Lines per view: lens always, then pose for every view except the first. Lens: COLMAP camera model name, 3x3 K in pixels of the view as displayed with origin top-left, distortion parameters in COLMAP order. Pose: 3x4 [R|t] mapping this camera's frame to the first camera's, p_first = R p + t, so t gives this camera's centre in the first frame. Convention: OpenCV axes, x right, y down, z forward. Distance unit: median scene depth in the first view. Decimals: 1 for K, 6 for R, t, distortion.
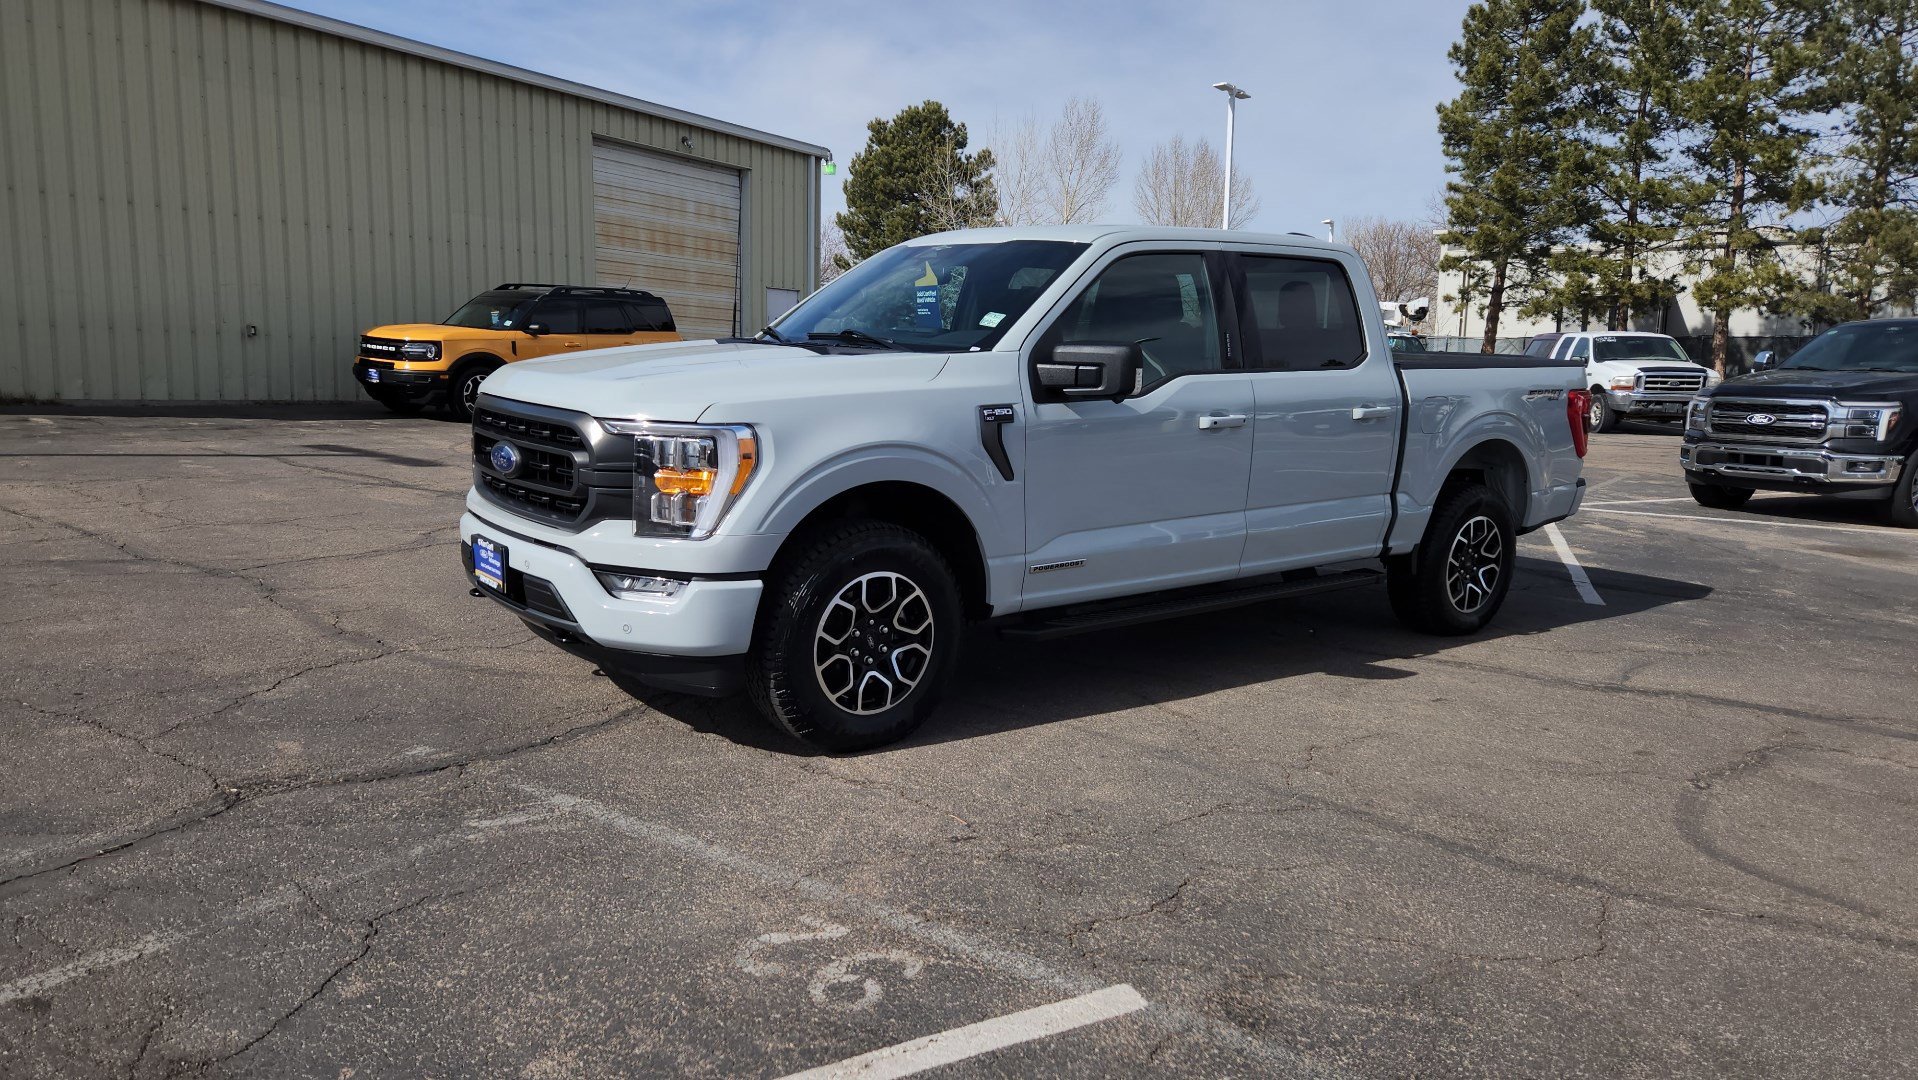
lens RADIAL K [[1280.9, 0, 935.1], [0, 1280.9, 553.6], [0, 0, 1]] dist [0.073014, -0.056995]
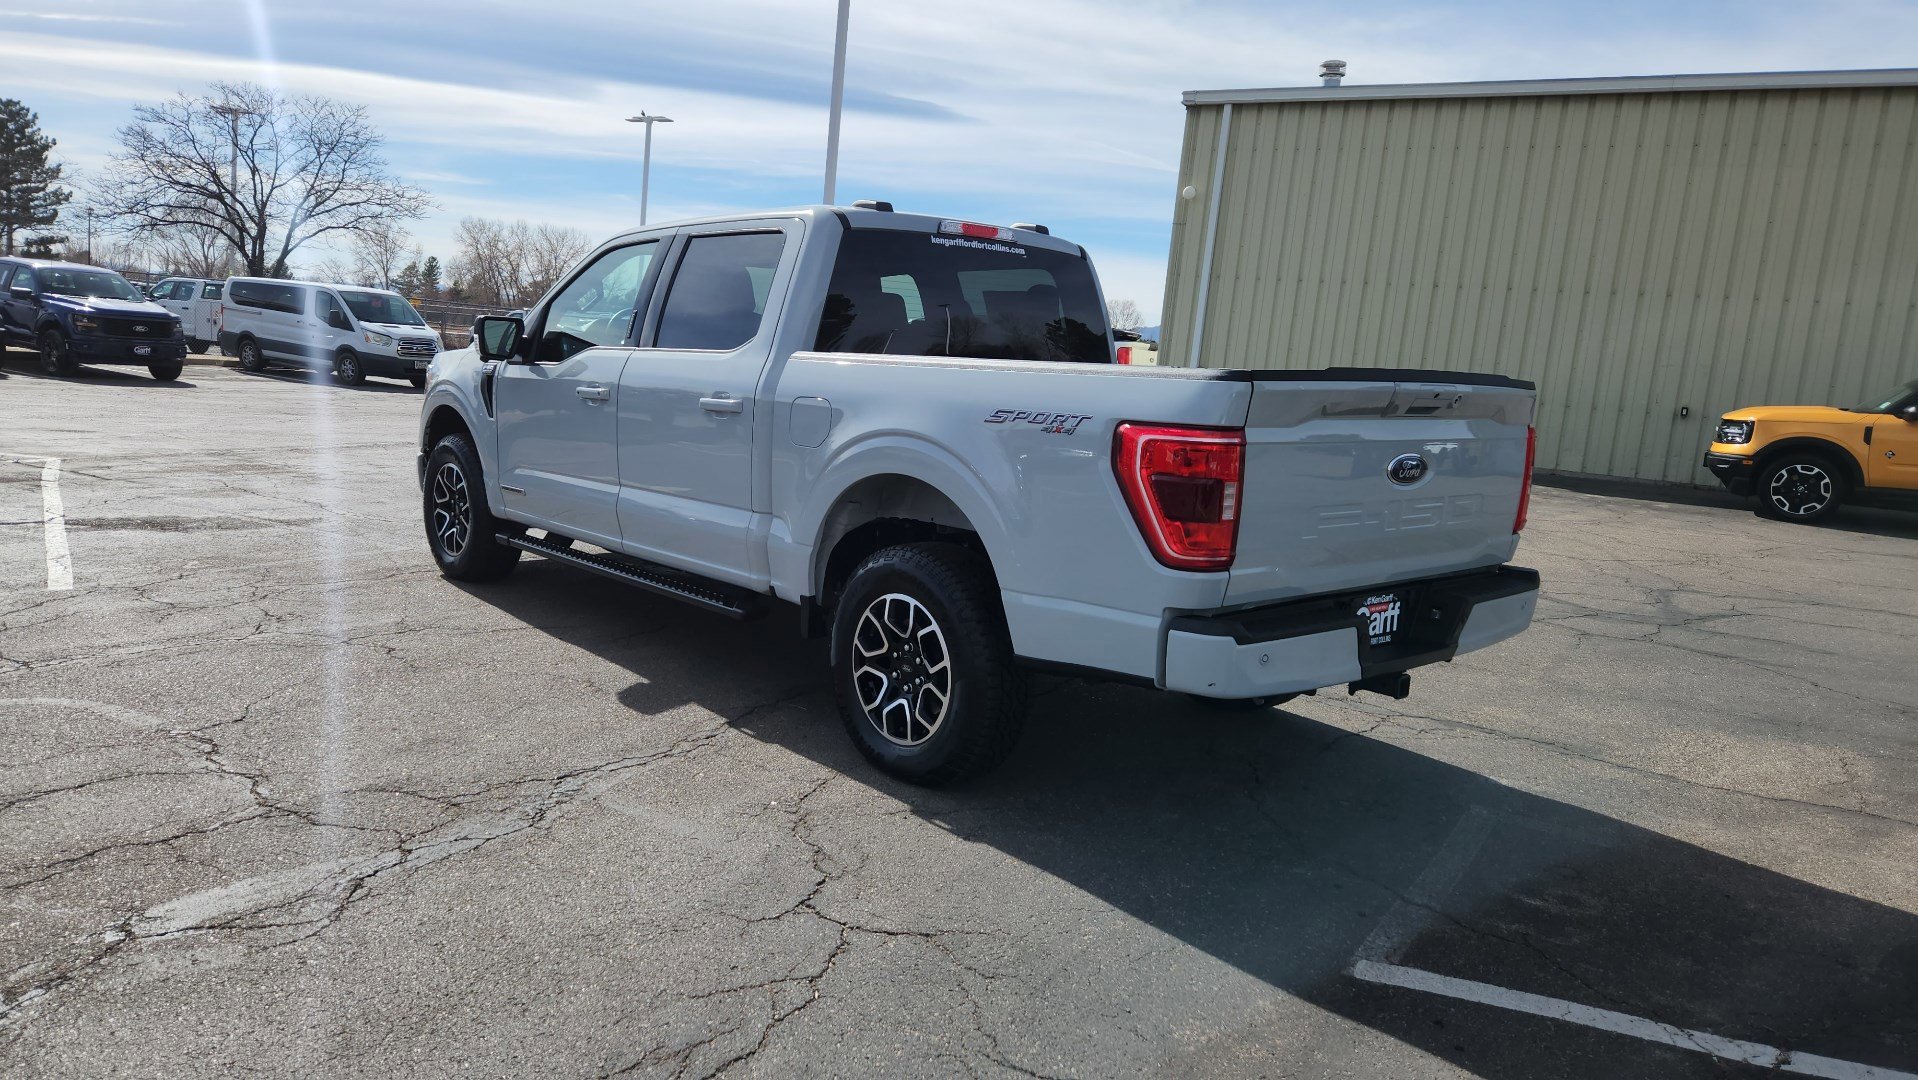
lens RADIAL K [[1280.9, 0, 935.1], [0, 1280.9, 553.6], [0, 0, 1]] dist [0.073014, -0.056995]
pose [[0.069299, 0.127464, -0.989419, 0.585223], [-0.223544, 0.968566, 0.109120, -0.067814], [0.972227, 0.213617, 0.095615, 0.530495]]
